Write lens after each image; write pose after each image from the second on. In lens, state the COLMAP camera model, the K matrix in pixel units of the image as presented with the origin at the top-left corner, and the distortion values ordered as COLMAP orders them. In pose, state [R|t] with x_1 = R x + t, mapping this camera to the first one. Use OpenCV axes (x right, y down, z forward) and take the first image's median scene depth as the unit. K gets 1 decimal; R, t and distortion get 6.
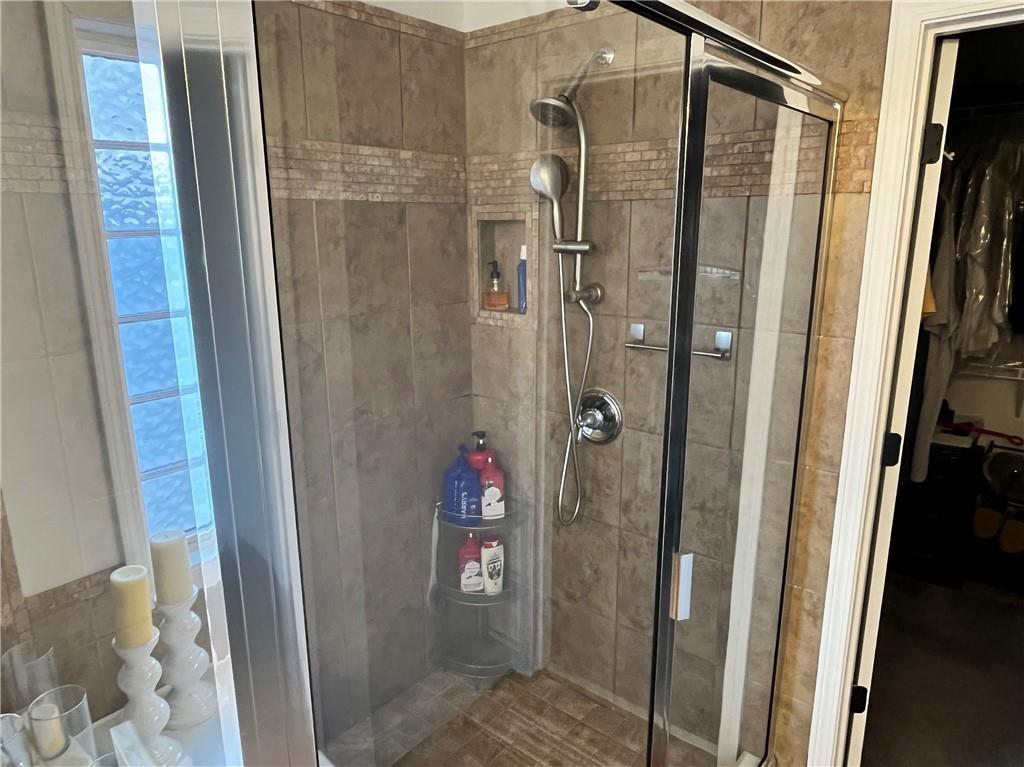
lens RADIAL K [[674.1, 0, 509.7], [0, 674.1, 380.5], [0, 0, 1]] dist [-0.003872, 0.000682]
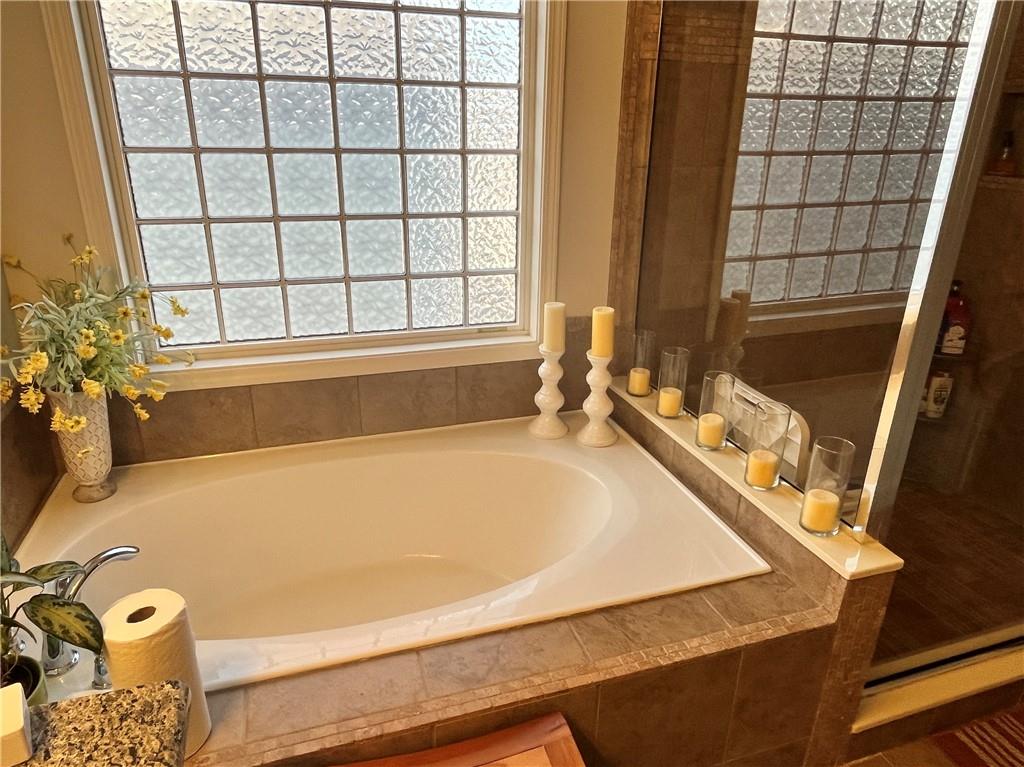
lens RADIAL K [[674.1, 0, 514.1], [0, 674.1, 384.7], [0, 0, 1]] dist [-0.003872, 0.000682]
pose [[0.842969, 0.210363, -0.495128, -0.076396], [-0.143335, 0.974932, 0.170183, 0.168078], [0.518516, -0.072490, 0.851990, -0.447220]]
